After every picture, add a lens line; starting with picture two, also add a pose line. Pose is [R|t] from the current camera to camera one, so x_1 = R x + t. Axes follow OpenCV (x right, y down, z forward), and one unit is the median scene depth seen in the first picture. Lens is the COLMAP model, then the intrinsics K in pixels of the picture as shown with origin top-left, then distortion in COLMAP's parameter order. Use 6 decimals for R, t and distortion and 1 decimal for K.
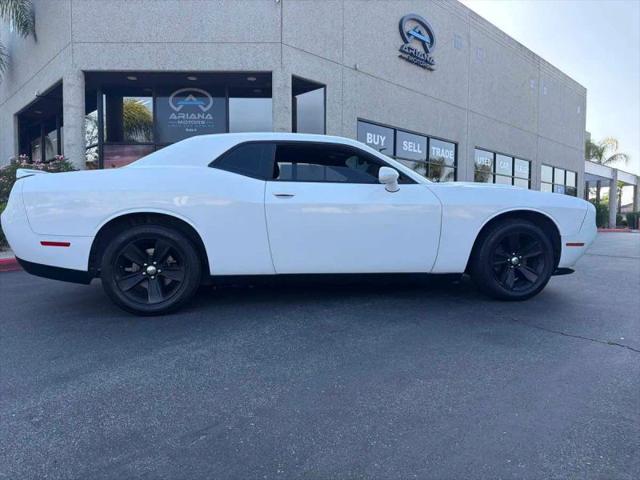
lens RADIAL K [[449.3, 0, 320.0], [0, 449.3, 240.0], [0, 0, 1]] dist [0.056432, -0.063186]
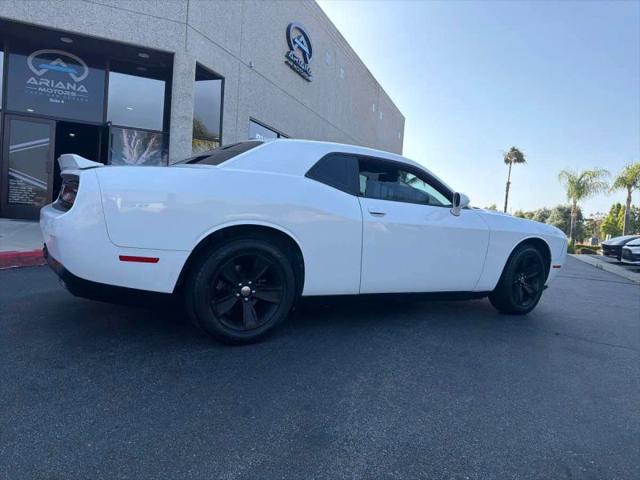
lens RADIAL K [[449.3, 0, 320.0], [0, 449.3, 240.0], [0, 0, 1]] dist [0.056432, -0.063186]
pose [[0.913727, 0.042787, 0.404069, -0.182101], [-0.045115, 0.998975, -0.003762, -0.010193], [-0.403815, -0.014792, 0.914721, 0.049799]]
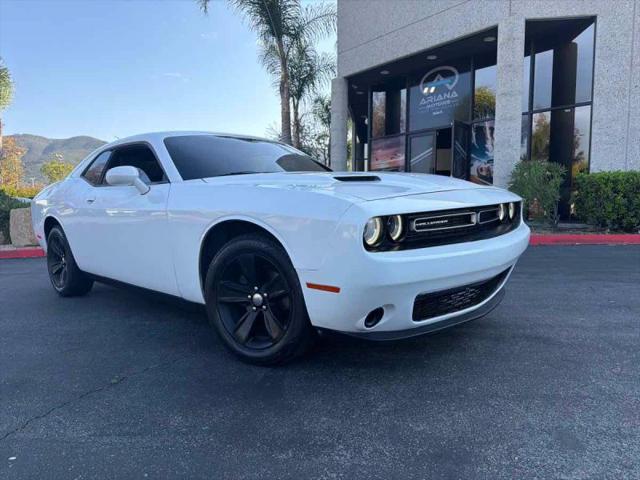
lens RADIAL K [[449.3, 0, 320.0], [0, 449.3, 240.0], [0, 0, 1]] dist [0.056432, -0.063186]
pose [[0.617251, 0.059951, -0.784479, 0.336731], [-0.028213, 0.998138, 0.054081, -0.025240], [0.786260, -0.011249, 0.617793, 0.239547]]
